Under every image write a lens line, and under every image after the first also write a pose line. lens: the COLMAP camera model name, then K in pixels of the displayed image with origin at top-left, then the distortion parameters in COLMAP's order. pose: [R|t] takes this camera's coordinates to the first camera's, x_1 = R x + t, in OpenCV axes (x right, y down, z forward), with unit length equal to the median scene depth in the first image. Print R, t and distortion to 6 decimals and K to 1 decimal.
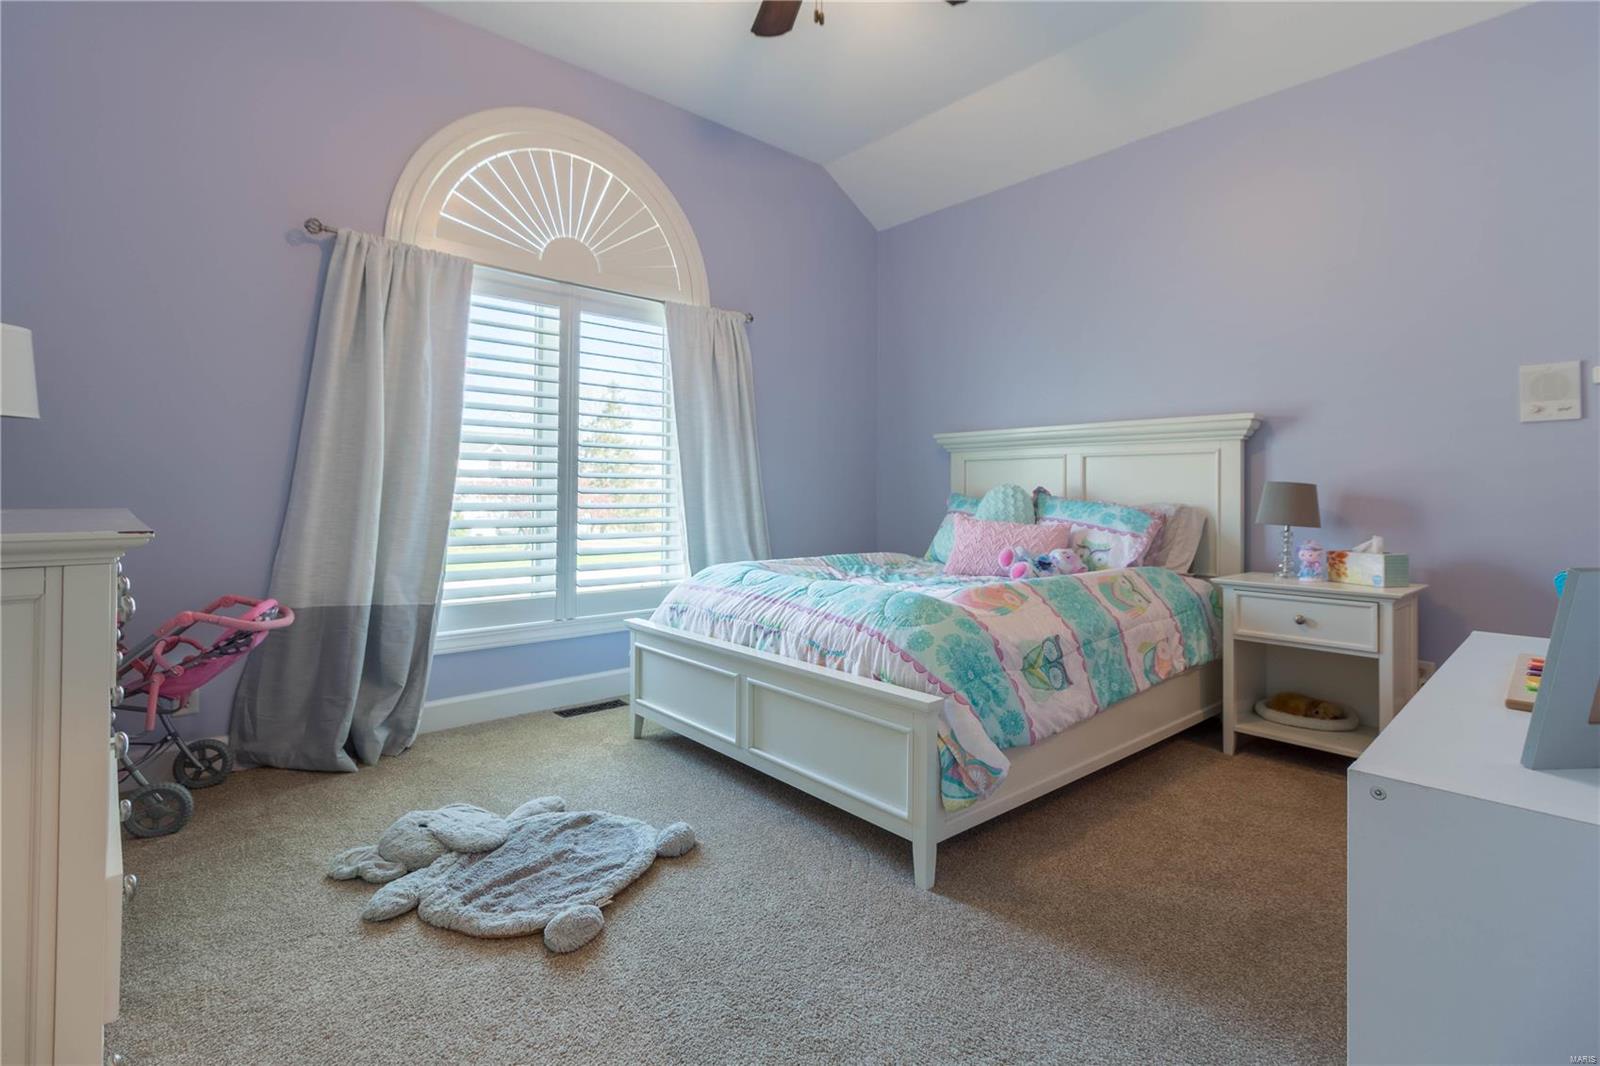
lens RADIAL K [[745.4, 0, 809.4], [0, 745.4, 487.9], [0, 0, 1]] dist [0.000136, -0.000169]
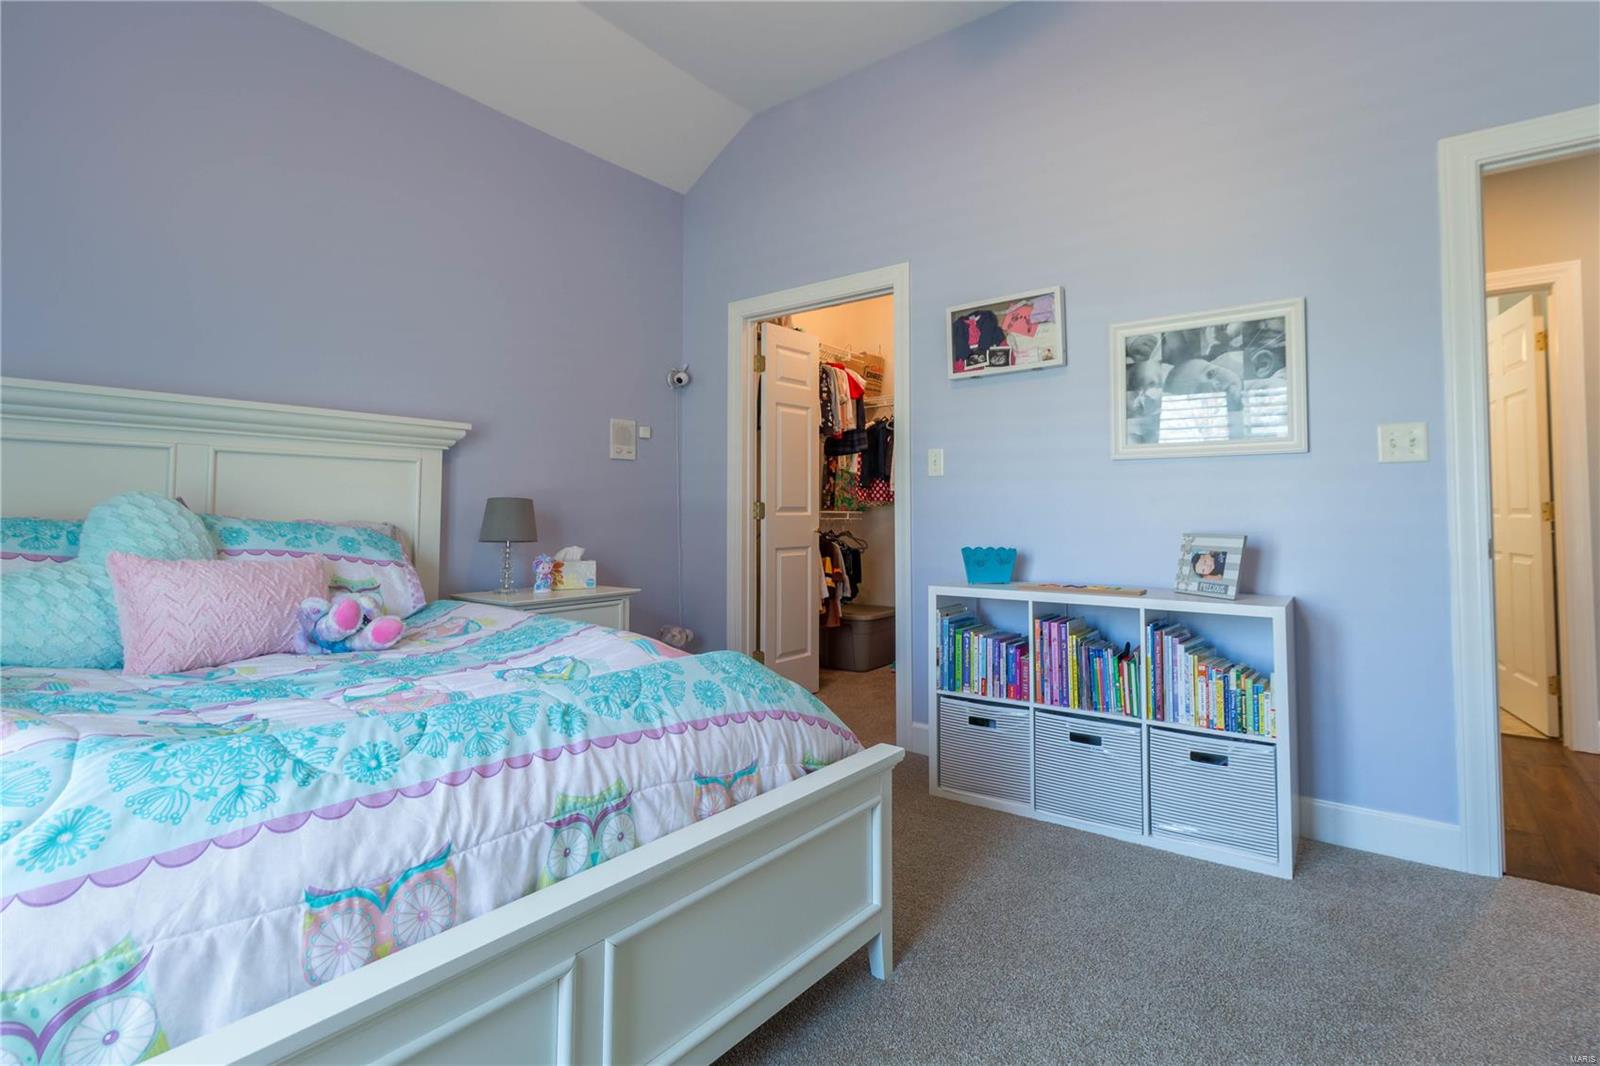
lens RADIAL K [[745.4, 0, 809.4], [0, 745.4, 487.9], [0, 0, 1]] dist [0.000136, -0.000169]
pose [[-0.160122, 0.028807, 0.986677, -0.488684], [-0.012068, 0.999442, -0.031138, 0.005203], [-0.987023, -0.016893, -0.159685, 0.875822]]
